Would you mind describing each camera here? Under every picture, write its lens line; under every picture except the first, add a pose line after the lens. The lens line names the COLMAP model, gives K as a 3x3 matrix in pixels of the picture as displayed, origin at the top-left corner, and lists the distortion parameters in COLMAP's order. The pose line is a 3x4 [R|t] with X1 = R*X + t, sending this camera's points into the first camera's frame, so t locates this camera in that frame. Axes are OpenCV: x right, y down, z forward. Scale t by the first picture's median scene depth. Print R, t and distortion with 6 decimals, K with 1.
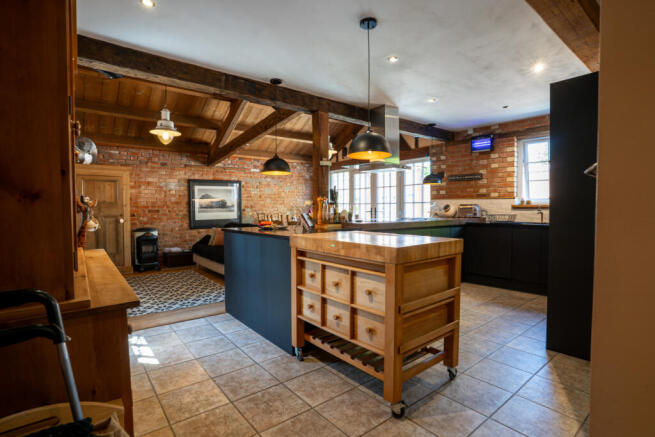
lens RADIAL K [[321.9, 0, 327.5], [0, 321.9, 218.5], [0, 0, 1]] dist [-0.039277, 0.000831]
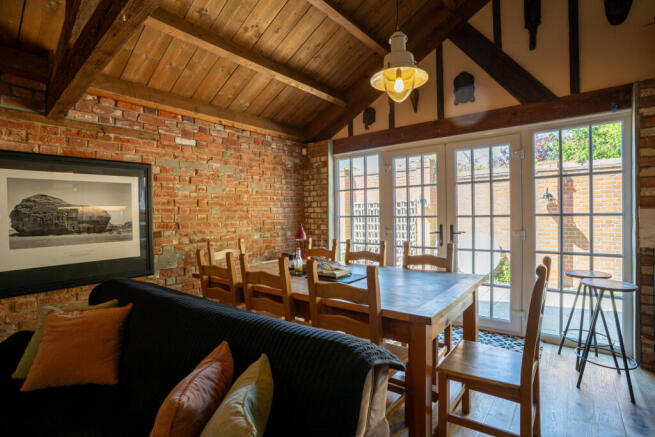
lens RADIAL K [[321.9, 0, 327.5], [0, 321.9, 218.5], [0, 0, 1]] dist [-0.039277, 0.000831]
pose [[0.973027, -0.012107, 0.230373, -0.142707], [0.017852, 0.999579, -0.022872, -0.034120], [-0.229999, 0.026368, 0.972834, 0.552359]]
